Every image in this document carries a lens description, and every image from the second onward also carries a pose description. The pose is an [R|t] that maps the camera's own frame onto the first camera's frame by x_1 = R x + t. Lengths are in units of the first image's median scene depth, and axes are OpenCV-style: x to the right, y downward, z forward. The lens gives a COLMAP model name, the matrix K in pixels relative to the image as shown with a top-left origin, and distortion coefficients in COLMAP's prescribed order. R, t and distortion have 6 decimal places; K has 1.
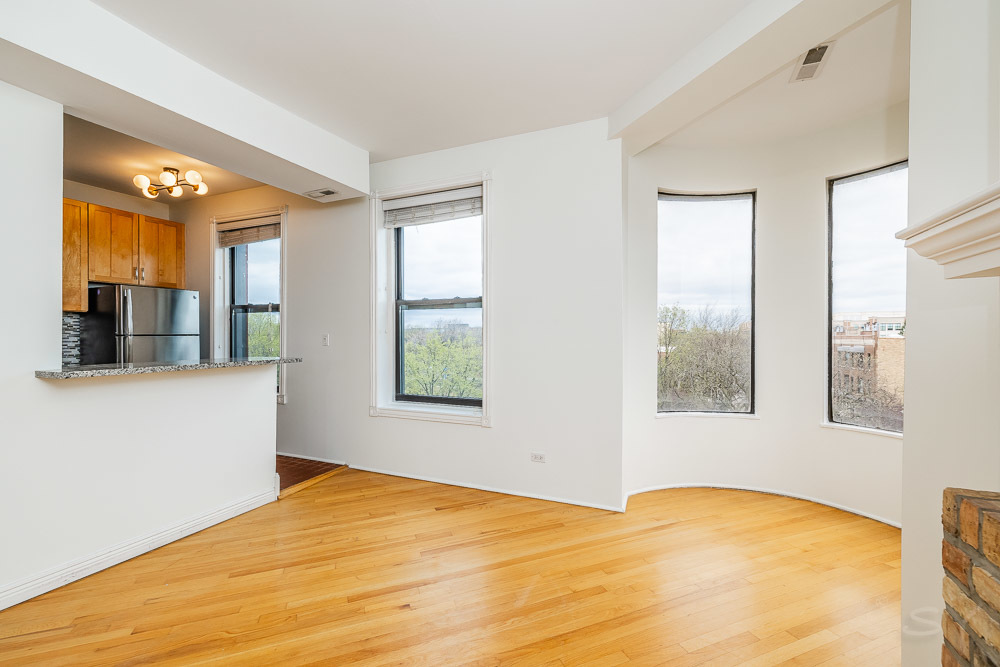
lens RADIAL K [[423.8, 0, 493.5], [0, 423.8, 333.8], [0, 0, 1]] dist [0.004389, 0.001337]
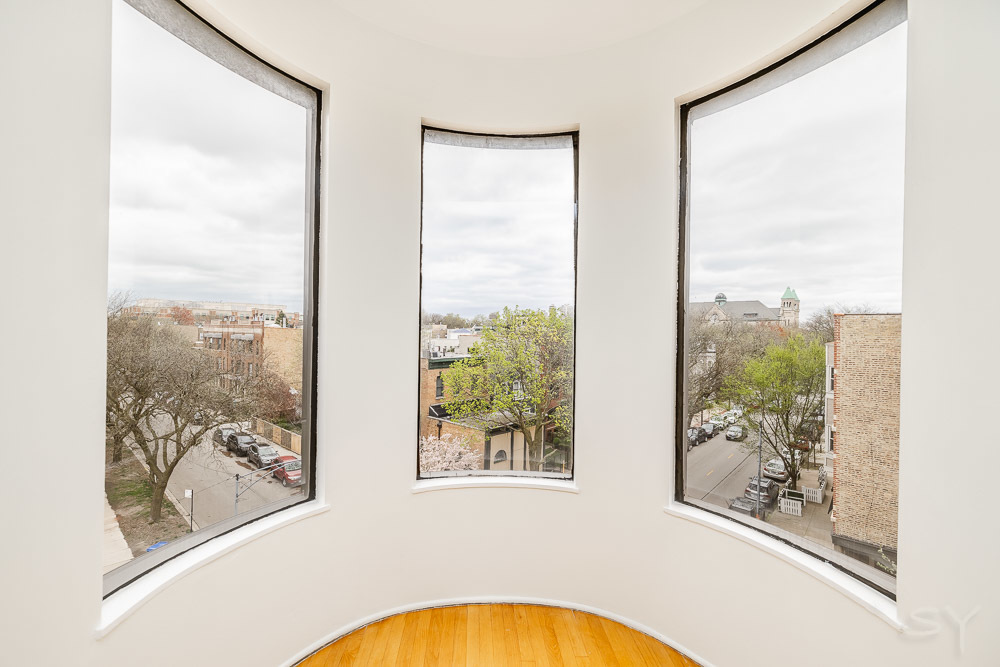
lens RADIAL K [[423.8, 0, 487.4], [0, 423.8, 328.4], [0, 0, 1]] dist [0.004389, 0.001337]
pose [[0.333172, 0.009917, 0.942814, 0.179147], [-0.025887, 0.999664, -0.001367, -0.025459], [-0.942511, -0.023951, 0.333317, 0.608582]]
